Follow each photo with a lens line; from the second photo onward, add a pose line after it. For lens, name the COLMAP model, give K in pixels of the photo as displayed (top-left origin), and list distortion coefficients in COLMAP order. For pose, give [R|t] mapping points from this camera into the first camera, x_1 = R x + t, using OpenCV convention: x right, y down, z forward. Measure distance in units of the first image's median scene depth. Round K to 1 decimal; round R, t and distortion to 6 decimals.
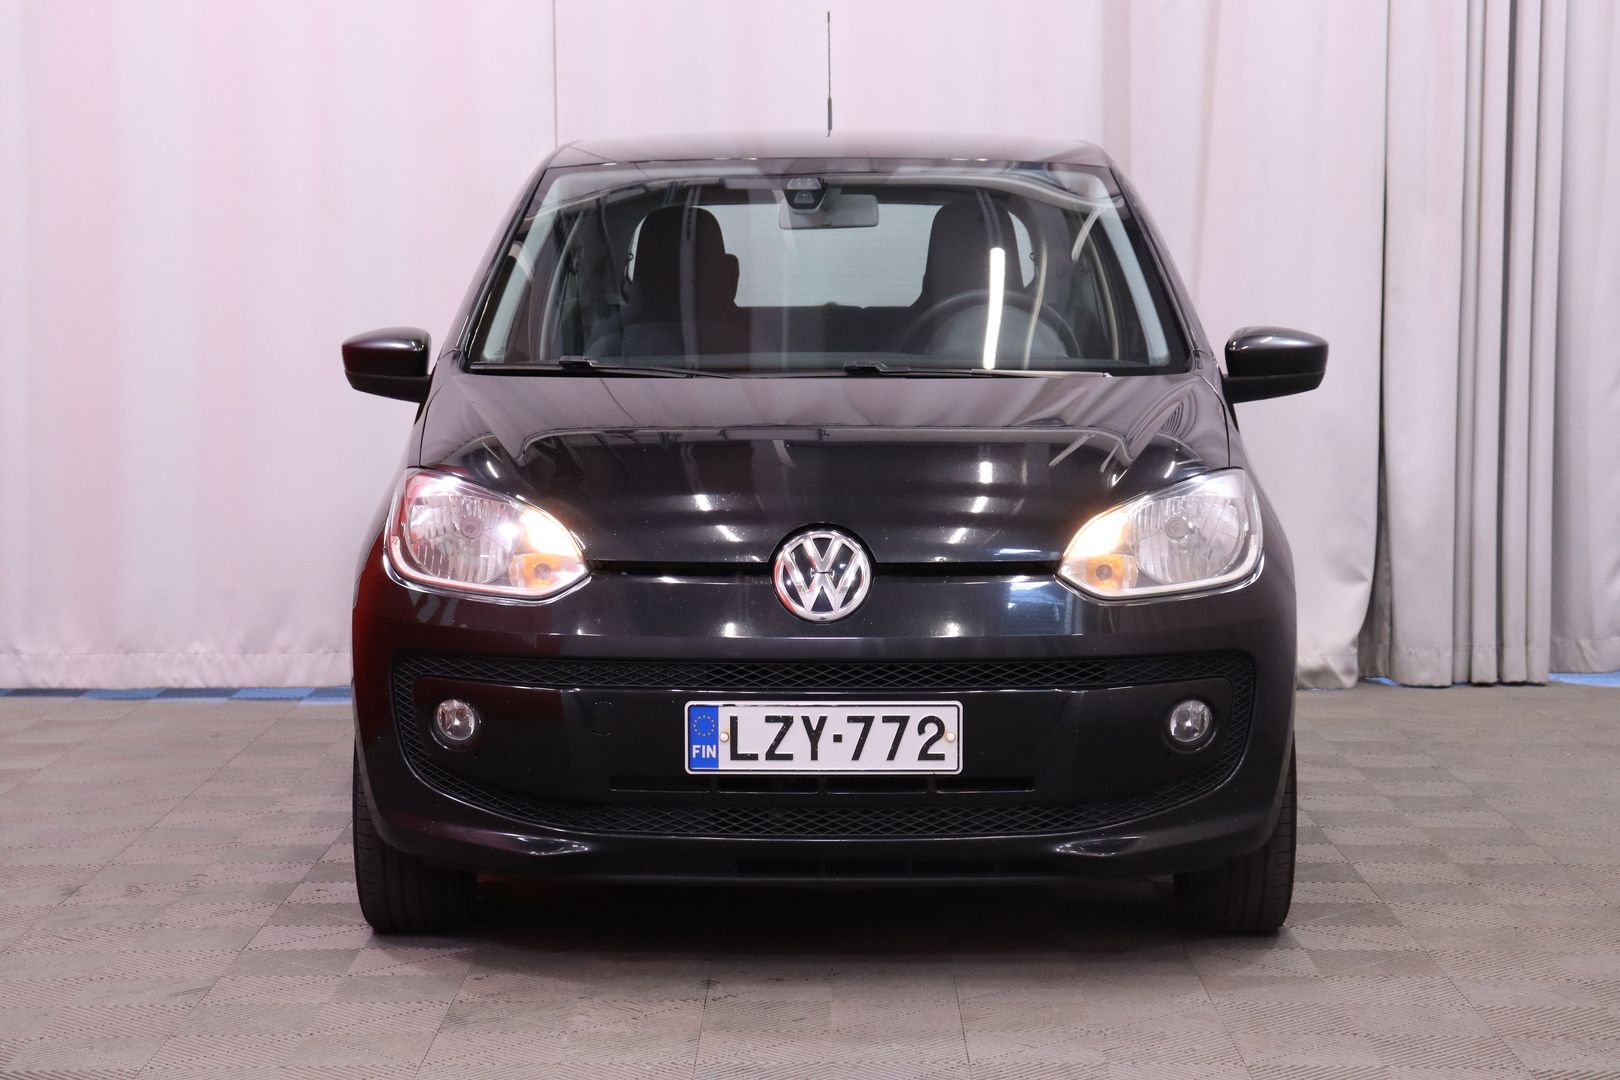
lens RADIAL K [[3497.9, 0, 810.0], [0, 3497.9, 540.0], [0, 0, 1]] dist [0.108292, 0.103568]
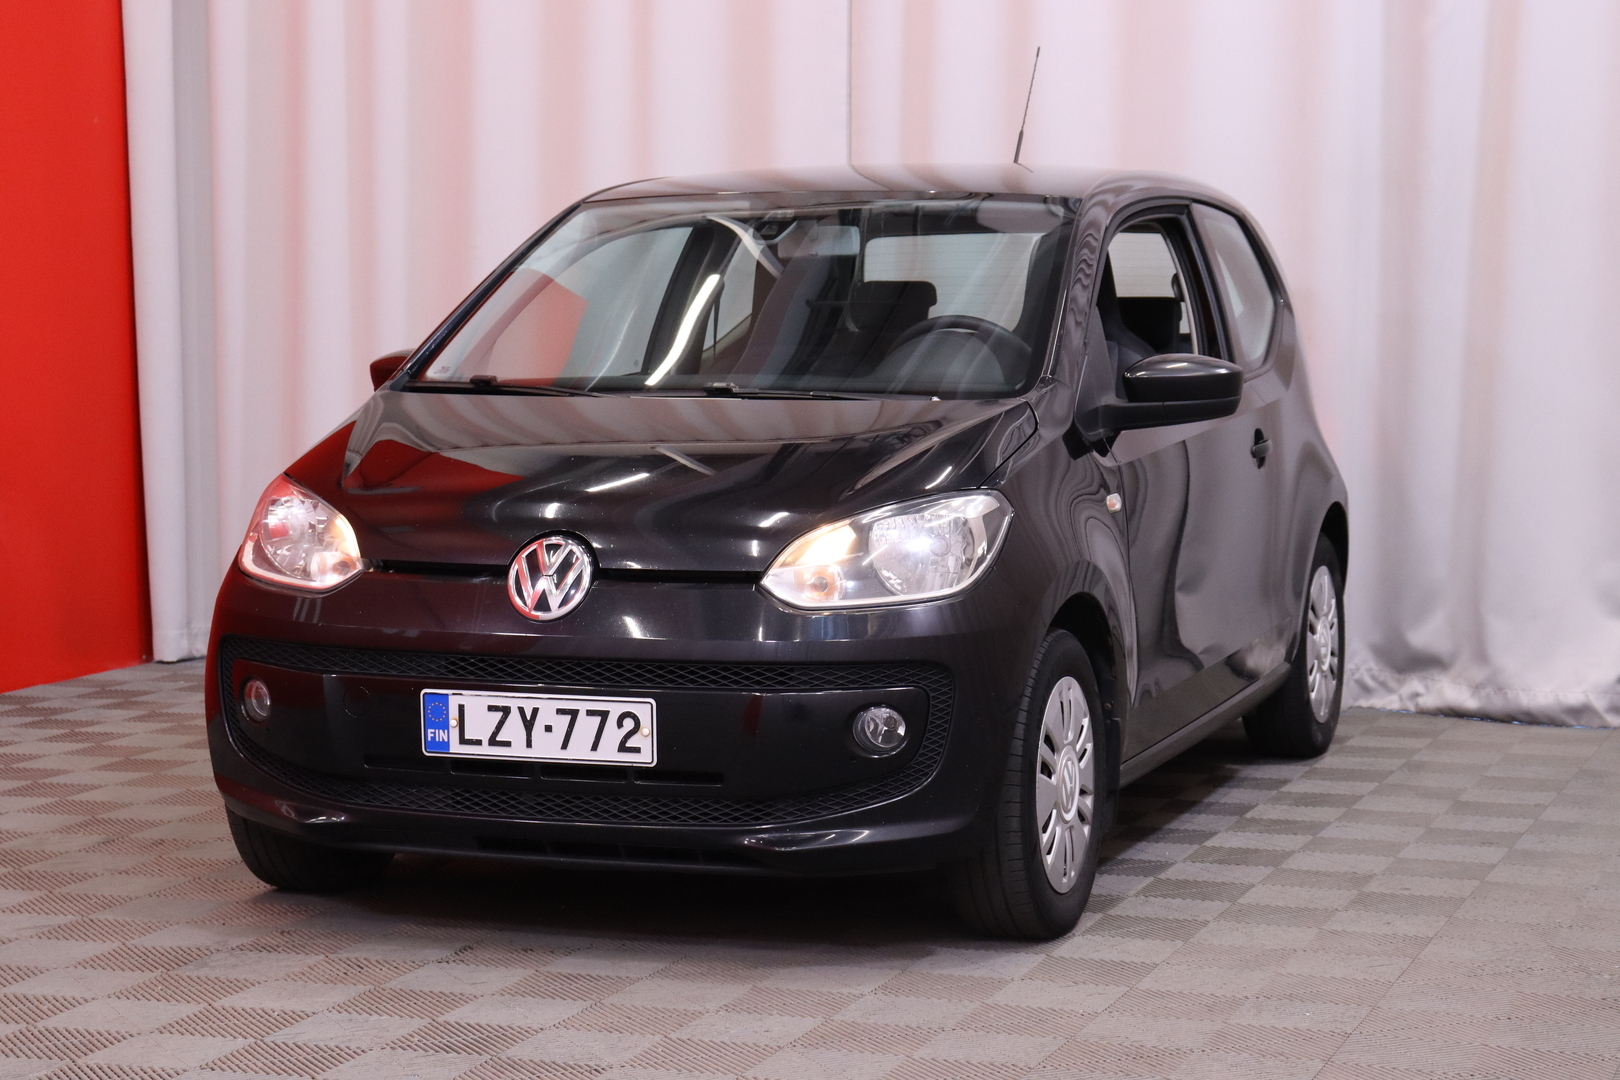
lens RADIAL K [[3497.9, 0, 810.0], [0, 3497.9, 540.0], [0, 0, 1]] dist [0.108292, 0.103568]
pose [[0.943513, 0.025042, -0.330389, 0.440549], [-0.027818, 0.999606, -0.003677, 0.000062], [0.330167, 0.012660, 0.943838, 0.002649]]
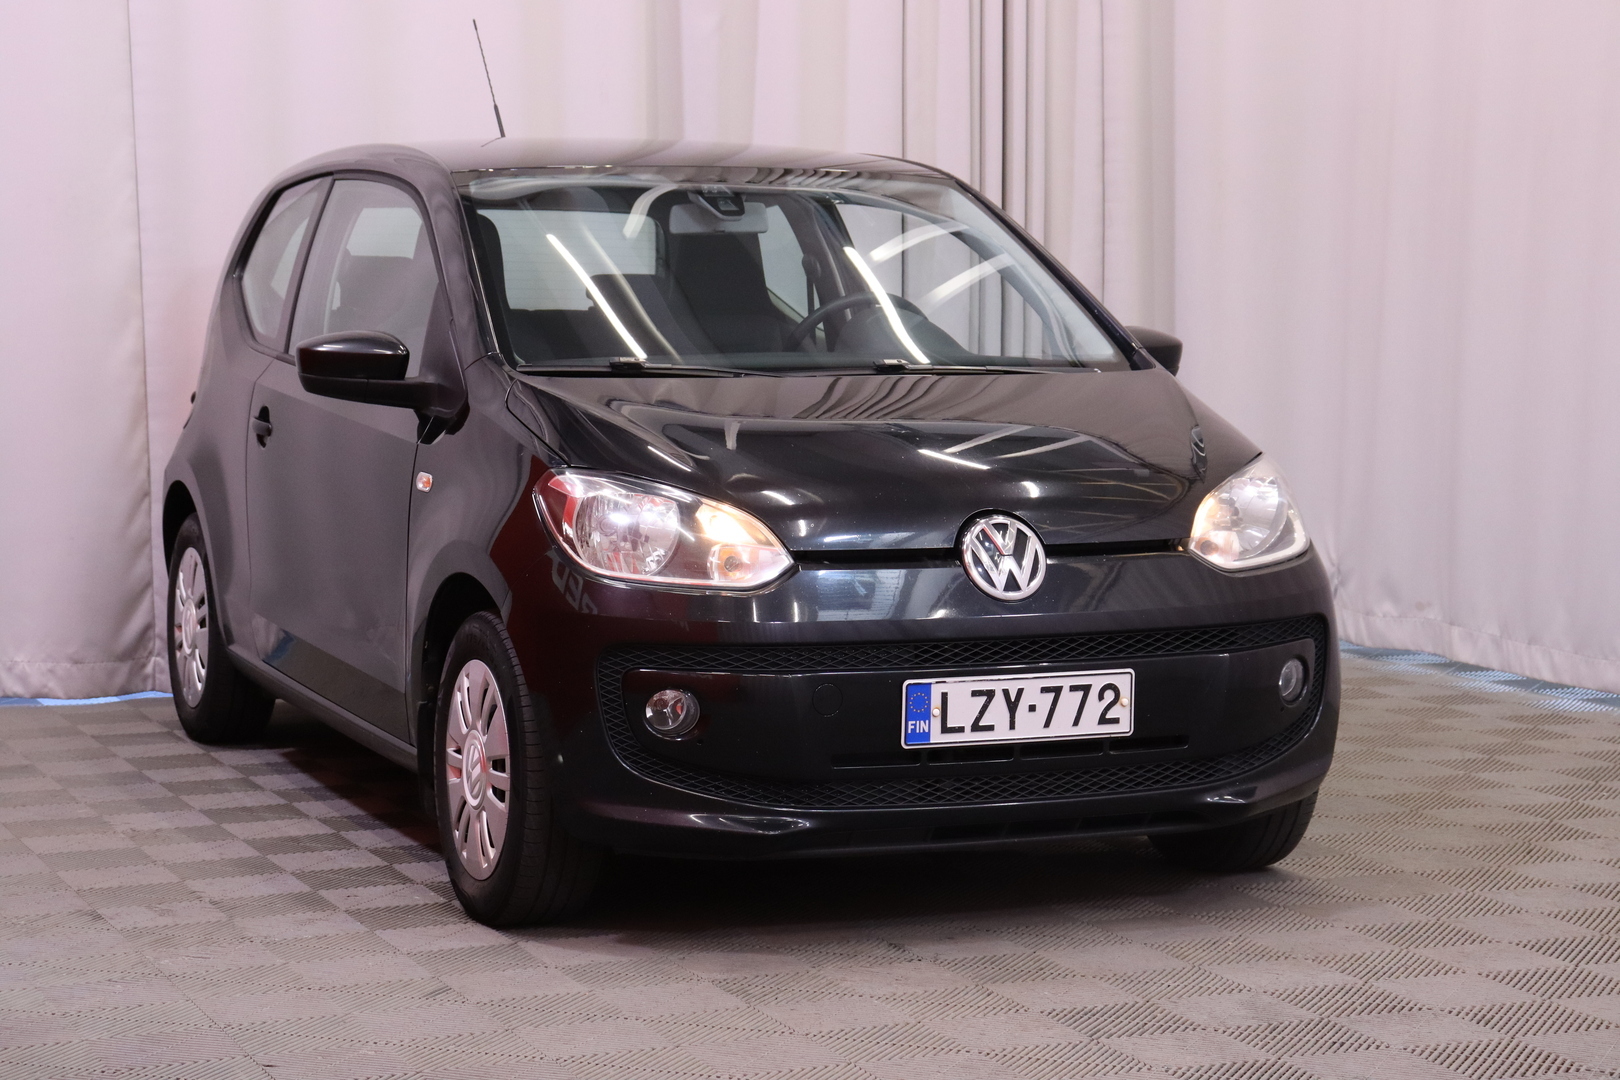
lens RADIAL K [[3591.0, 0, 810.0], [0, 3591.0, 540.0], [0, 0, 1]] dist [0.066629, 0.352843]
pose [[0.920215, -0.031045, 0.390181, -0.484746], [0.032044, 0.999479, 0.003952, -0.001671], [-0.390100, 0.008866, 0.920730, 0.007125]]
